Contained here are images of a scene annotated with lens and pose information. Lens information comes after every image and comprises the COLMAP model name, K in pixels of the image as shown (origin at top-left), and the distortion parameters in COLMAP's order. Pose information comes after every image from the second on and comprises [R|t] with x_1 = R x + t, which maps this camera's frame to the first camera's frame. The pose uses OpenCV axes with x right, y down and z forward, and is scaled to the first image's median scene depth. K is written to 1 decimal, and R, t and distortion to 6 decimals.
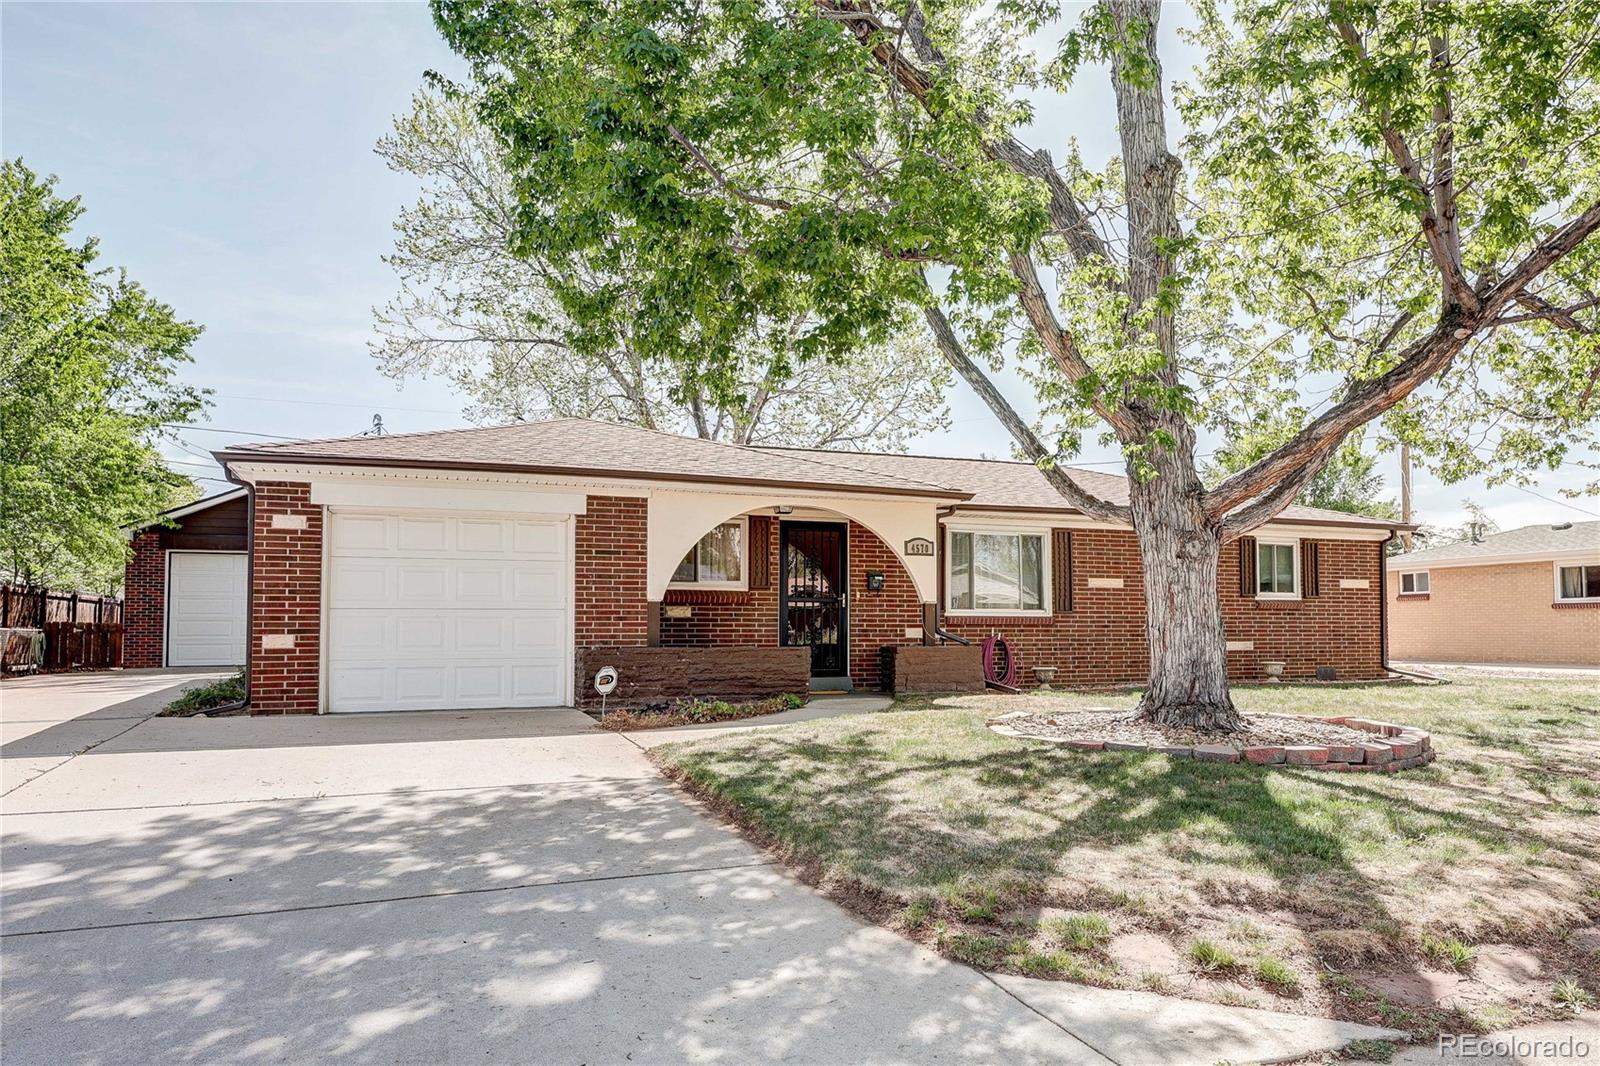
lens RADIAL K [[1049.9, 0, 911.4], [0, 1049.9, 593.1], [0, 0, 1]] dist [0.003314, 0.003089]
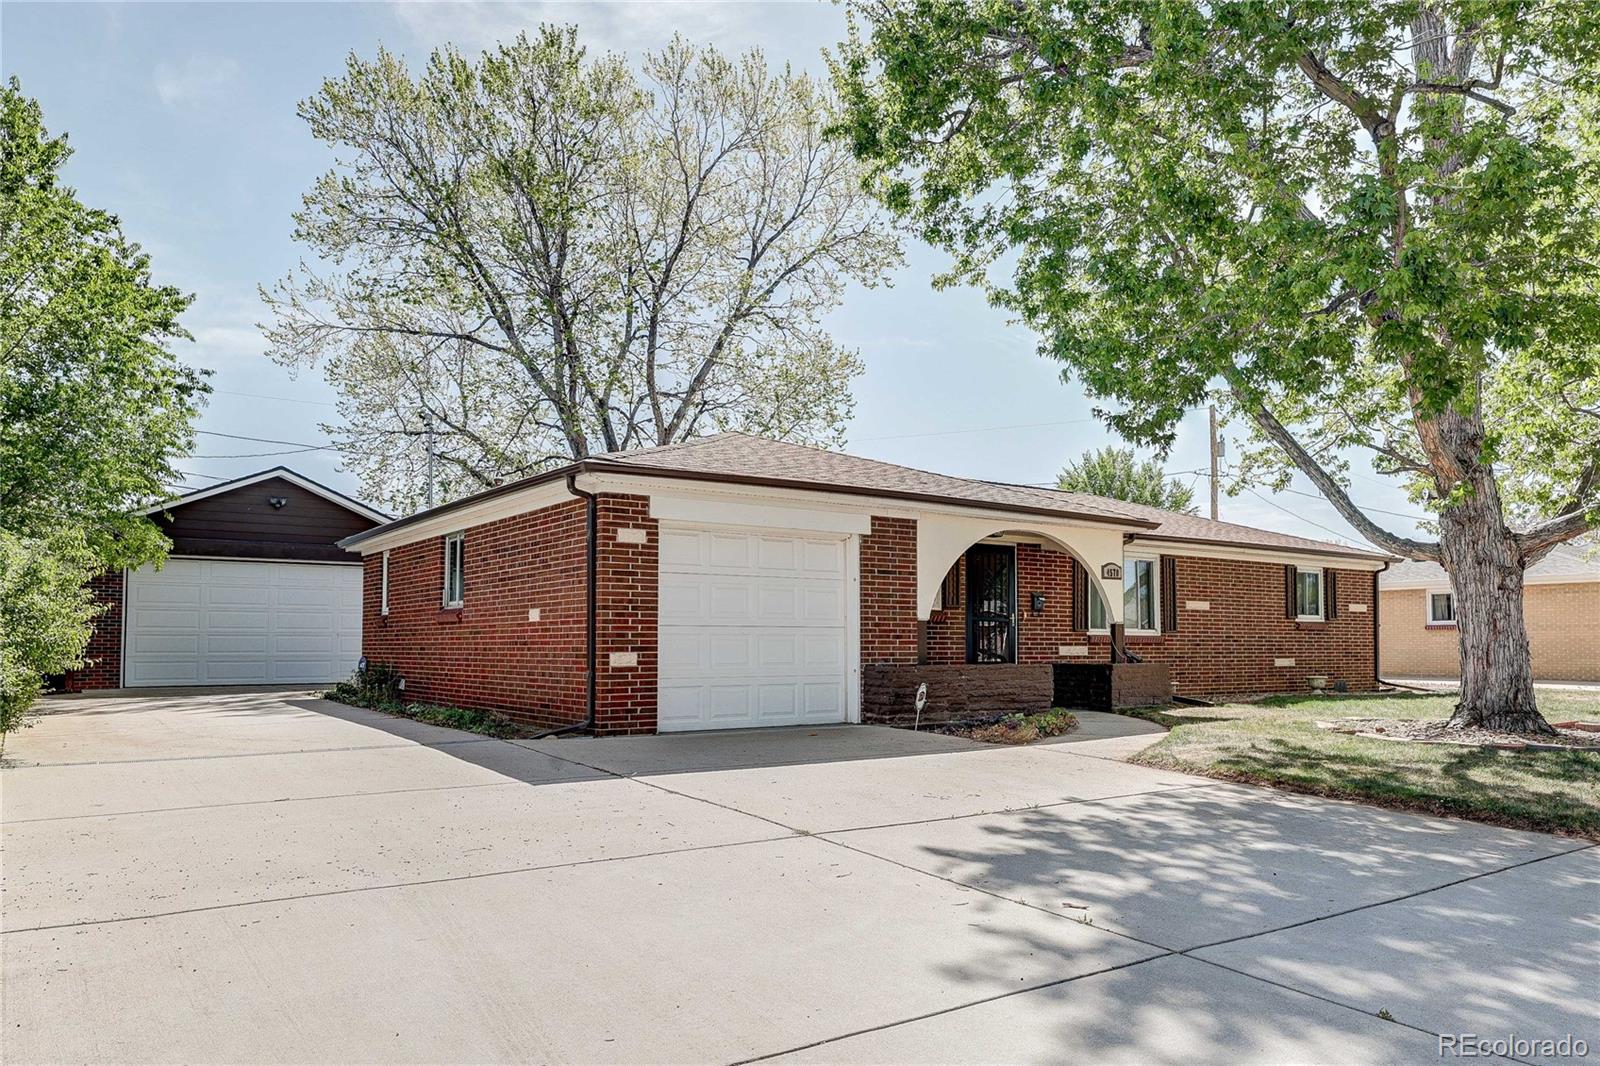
lens RADIAL K [[1049.9, 0, 911.4], [0, 1049.9, 593.1], [0, 0, 1]] dist [0.003314, 0.003089]
pose [[0.972270, 0.014644, 0.233402, -0.503449], [-0.011272, 0.999812, -0.015777, -0.002298], [-0.233589, 0.012709, 0.972252, -0.000725]]
